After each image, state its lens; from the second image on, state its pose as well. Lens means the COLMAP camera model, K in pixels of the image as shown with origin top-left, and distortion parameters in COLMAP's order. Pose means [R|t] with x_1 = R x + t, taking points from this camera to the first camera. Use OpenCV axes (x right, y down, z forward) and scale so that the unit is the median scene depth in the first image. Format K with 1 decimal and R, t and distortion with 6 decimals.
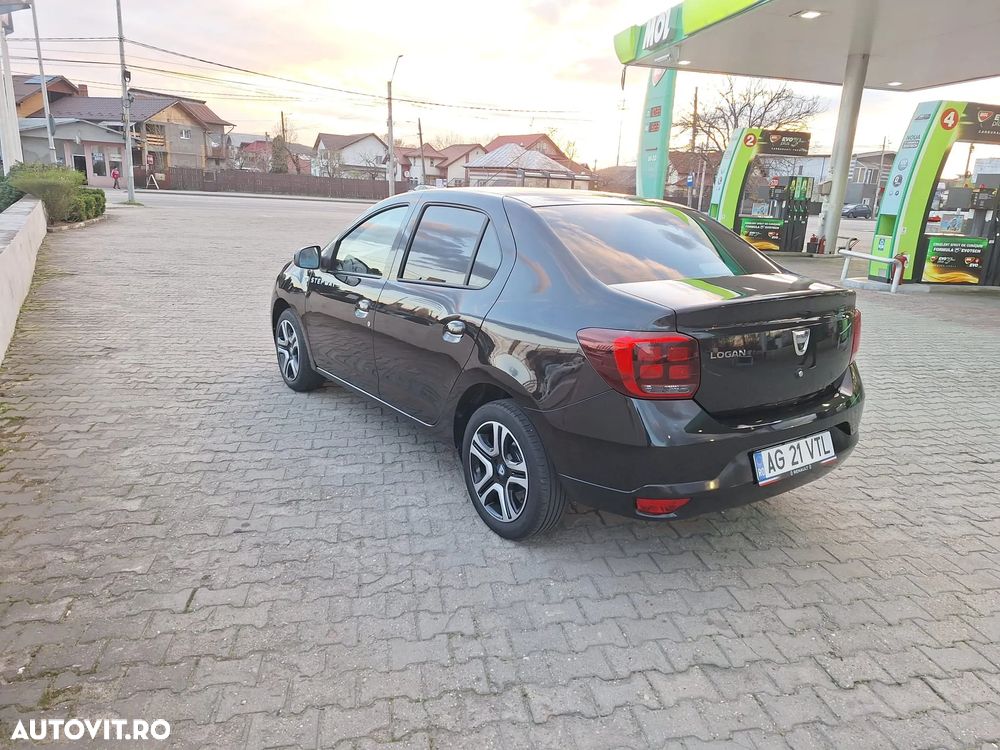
lens RADIAL K [[694.3, 0, 502.2], [0, 694.3, 375.5], [0, 0, 1]] dist [0.074164, -0.084549]
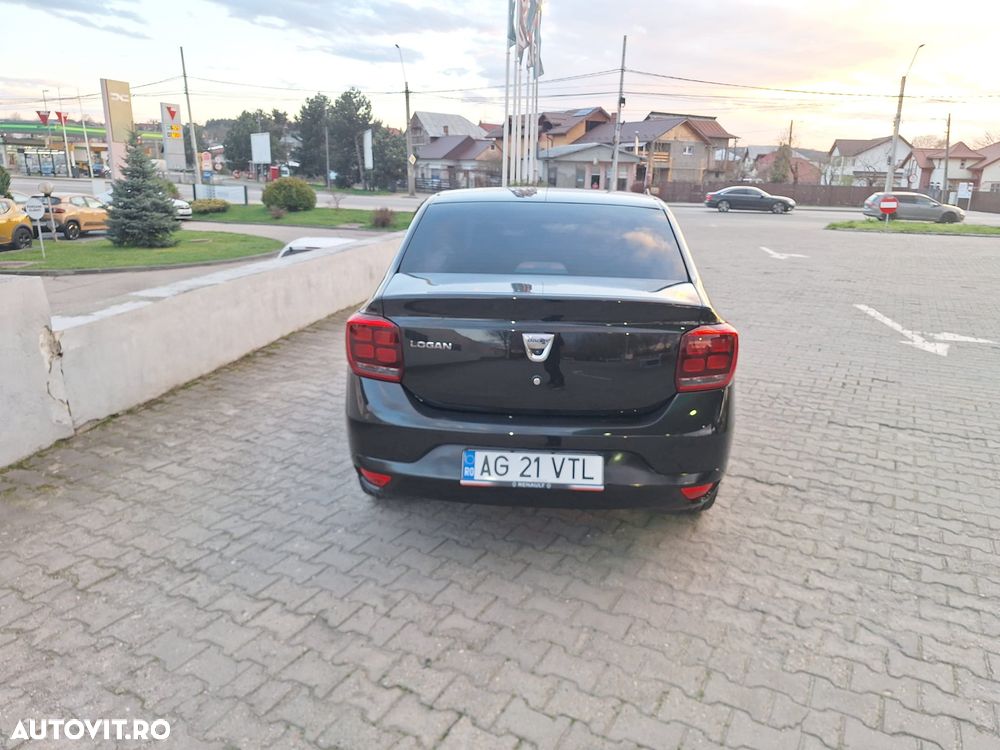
lens RADIAL K [[694.3, 0, 502.2], [0, 694.3, 375.5], [0, 0, 1]] dist [0.074164, -0.084549]
pose [[0.771707, 0.143286, -0.619627, 0.082951], [-0.152518, 0.987554, 0.038416, -0.003266], [0.617419, 0.064859, 0.783956, 0.021800]]
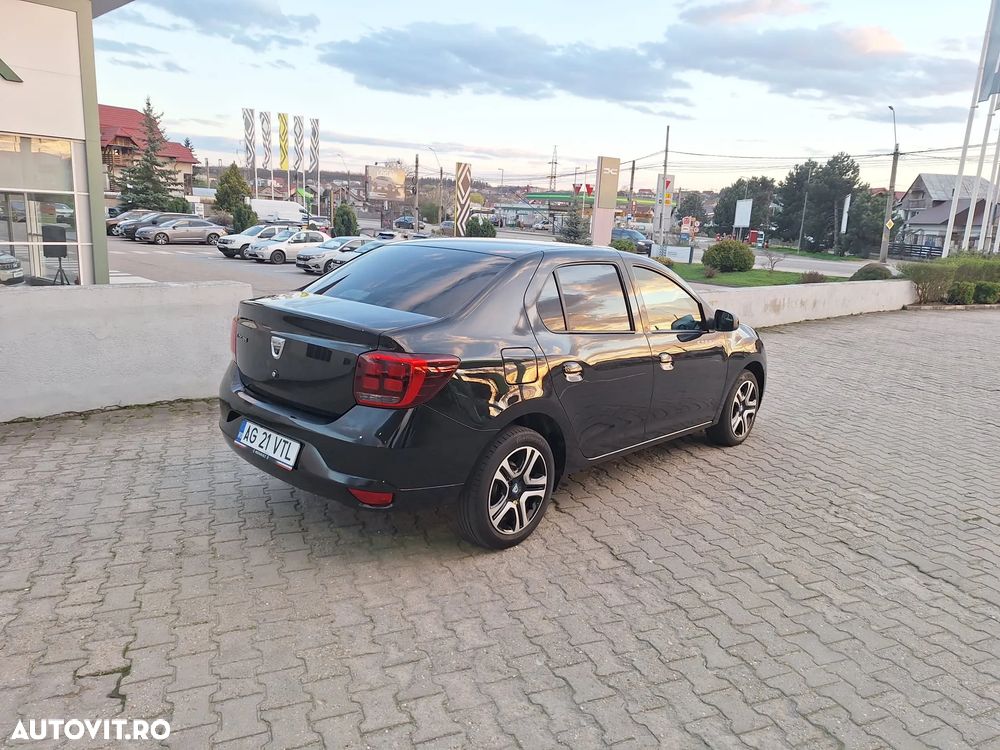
lens RADIAL K [[680.5, 0, 504.8], [0, 680.5, 370.2], [0, 0, 1]] dist [0.059934, -0.064490]
pose [[0.212260, 0.168970, -0.962494, 0.140730], [-0.294247, 0.950278, 0.101935, -0.021006], [0.931861, 0.261574, 0.251424, 0.092891]]
